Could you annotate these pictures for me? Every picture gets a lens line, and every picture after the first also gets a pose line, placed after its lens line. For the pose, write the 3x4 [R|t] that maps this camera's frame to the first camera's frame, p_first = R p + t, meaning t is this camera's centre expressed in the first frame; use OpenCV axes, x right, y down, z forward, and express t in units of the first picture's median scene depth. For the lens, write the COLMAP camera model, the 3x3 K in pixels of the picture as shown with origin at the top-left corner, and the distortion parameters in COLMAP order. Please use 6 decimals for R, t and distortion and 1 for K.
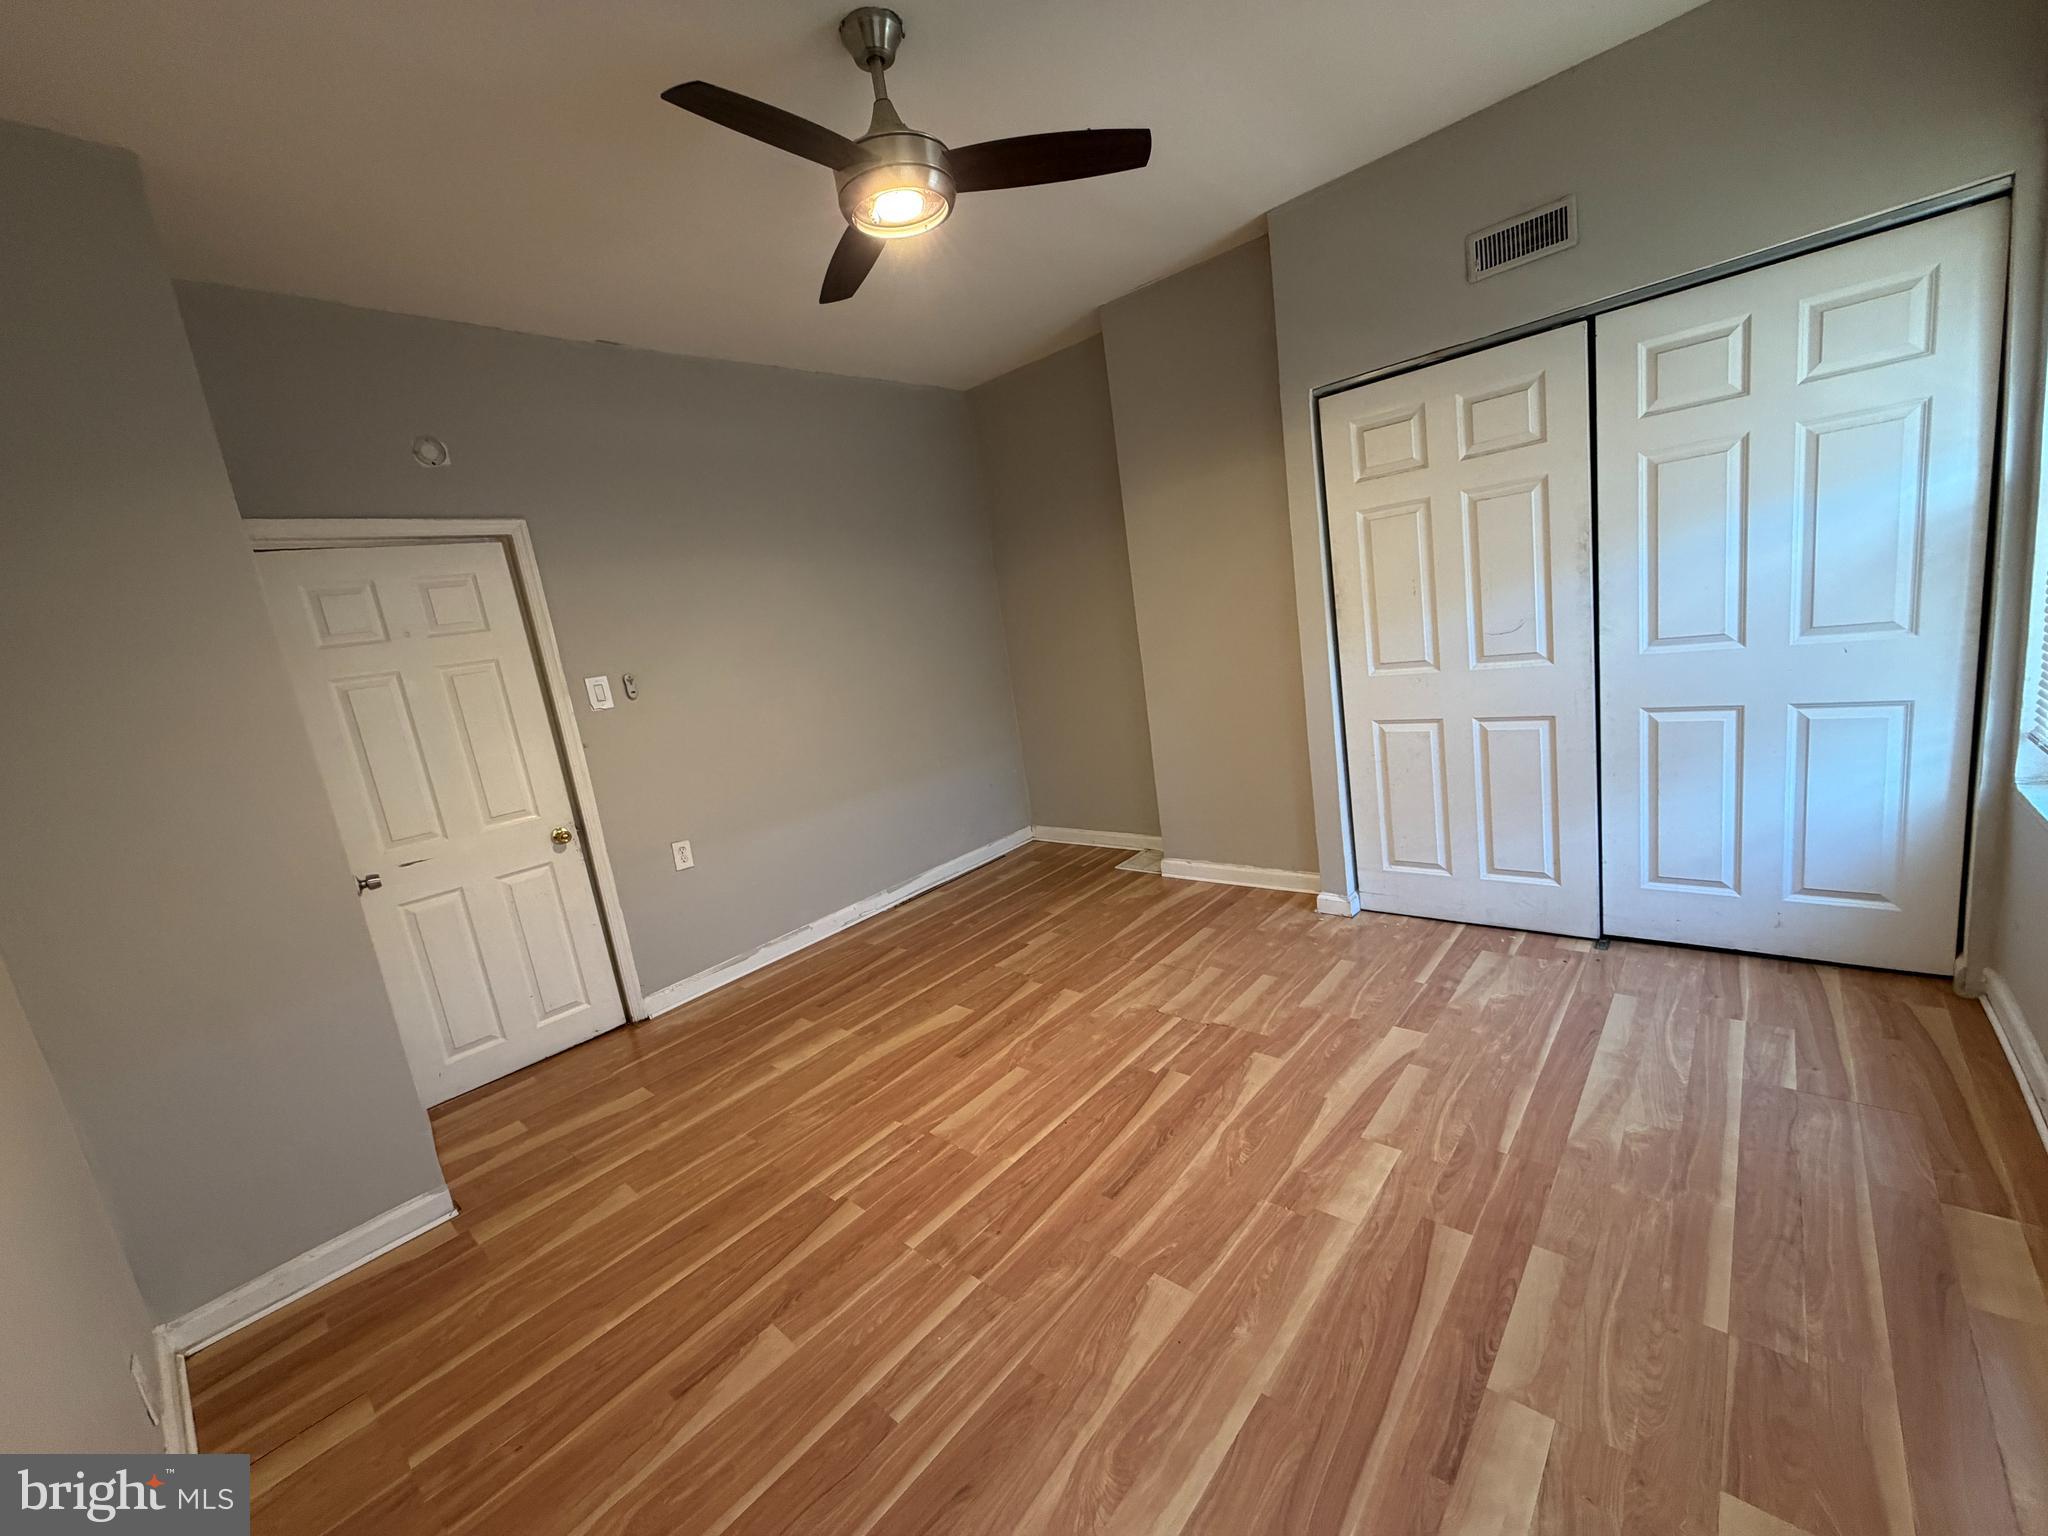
lens RADIAL K [[822.2, 0, 1022.1], [0, 822.2, 771.3], [0, 0, 1]] dist [-0.007531, 0.000863]
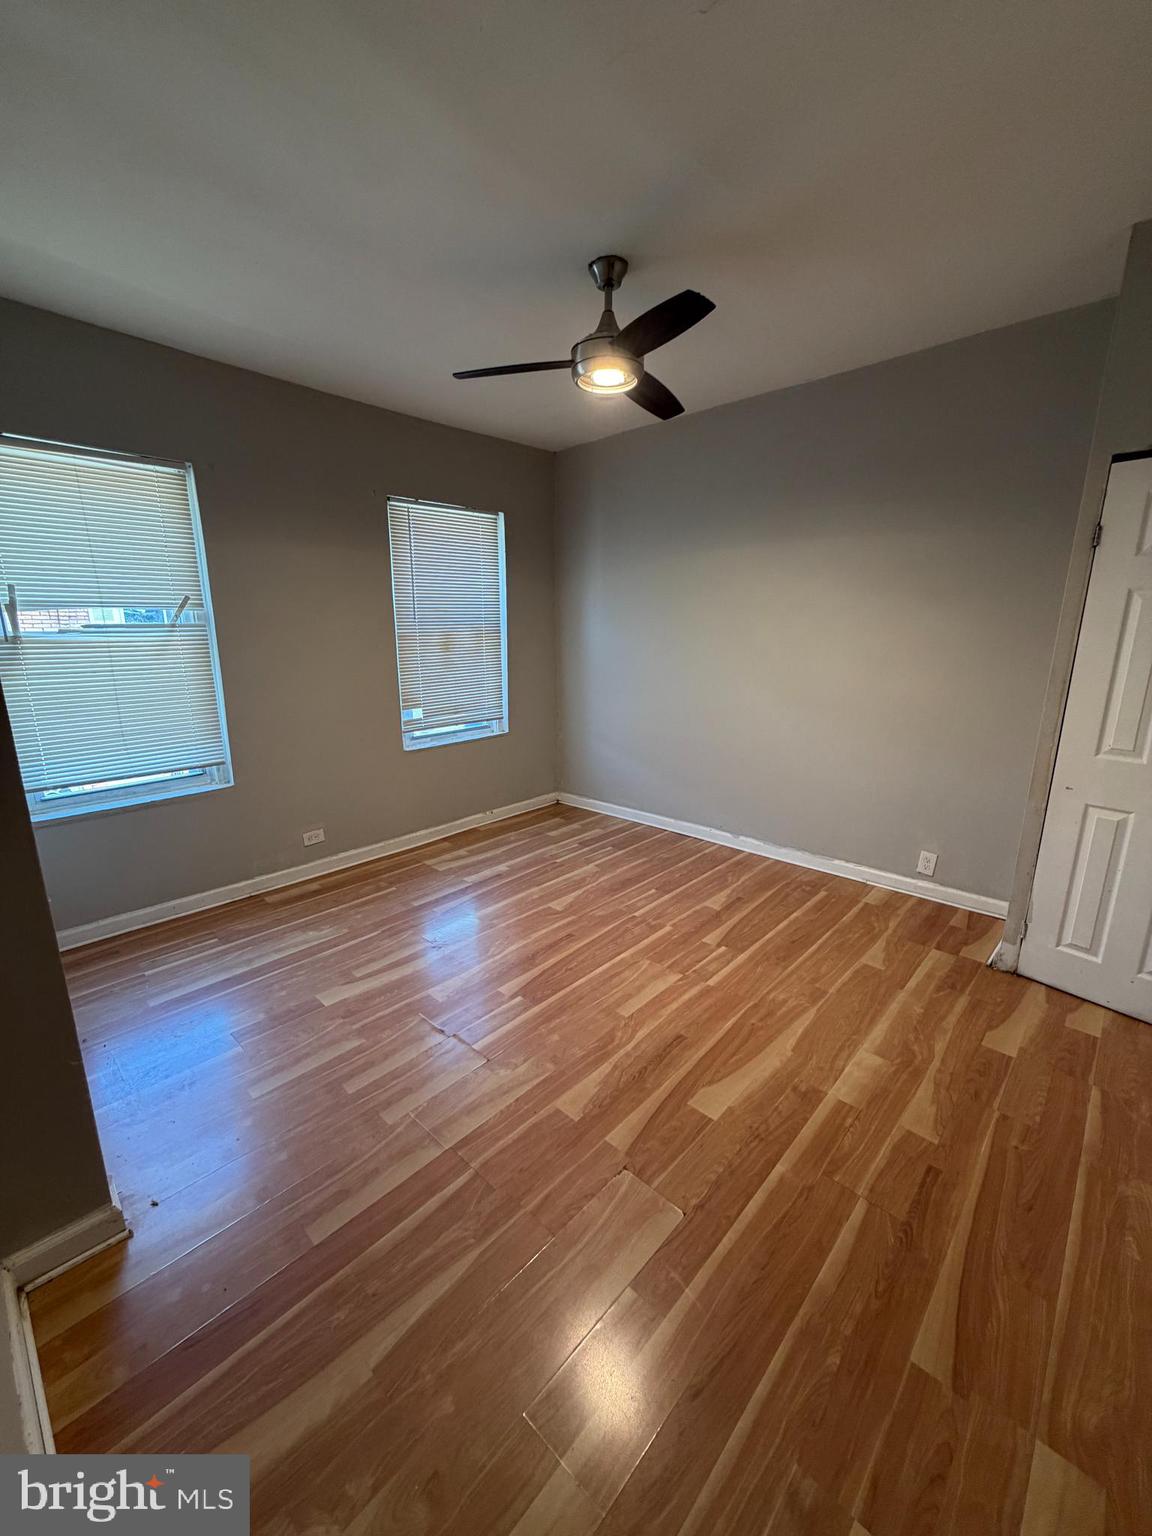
lens RADIAL K [[616.7, 0, 573.9], [0, 616.7, 760.0], [0, 0, 1]] dist [-0.007531, 0.000863]
pose [[-0.988295, 0.140031, 0.060526, -0.038775], [0.152542, 0.911667, 0.381568, -0.357444], [-0.001748, 0.386334, -0.922357, 1.813543]]
